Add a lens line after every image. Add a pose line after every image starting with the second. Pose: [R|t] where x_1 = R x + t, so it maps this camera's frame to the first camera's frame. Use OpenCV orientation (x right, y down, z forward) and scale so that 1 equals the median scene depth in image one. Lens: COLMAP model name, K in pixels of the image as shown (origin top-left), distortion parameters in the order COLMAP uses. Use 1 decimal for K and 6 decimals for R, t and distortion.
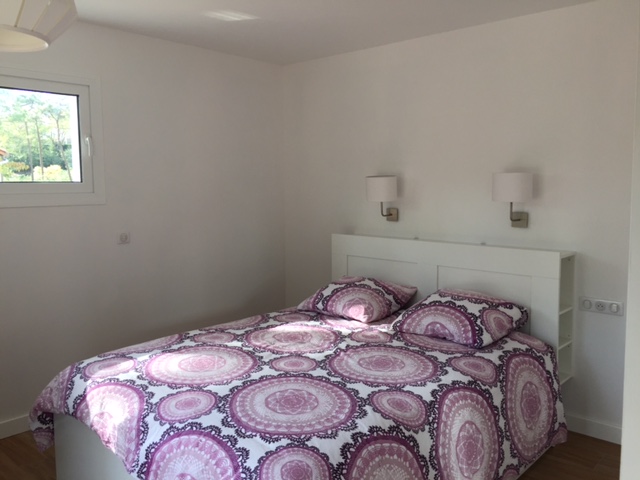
lens RADIAL K [[548.5, 0, 321.3], [0, 548.5, 229.4], [0, 0, 1]] dist [0.094182, -0.128586]
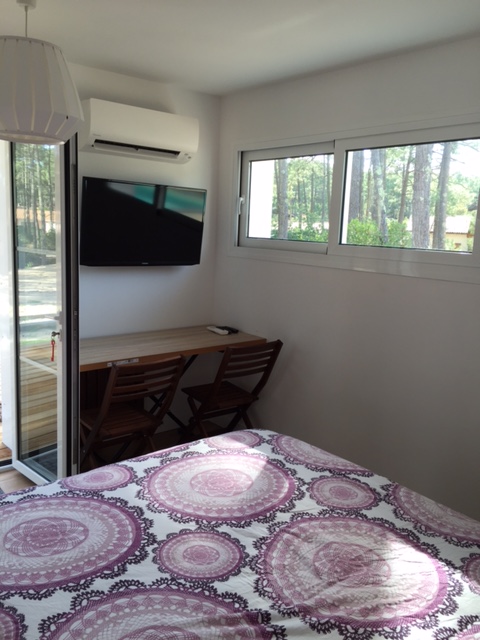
lens RADIAL K [[548.5, 0, 240.0], [0, 548.5, 320.0], [0, 0, 1]] dist [0.094182, -0.128586]
pose [[-0.139846, 0.169749, -0.975514, 0.534069], [-0.126108, 0.974119, 0.187585, -0.140120], [0.982110, 0.149254, -0.114820, 1.138136]]
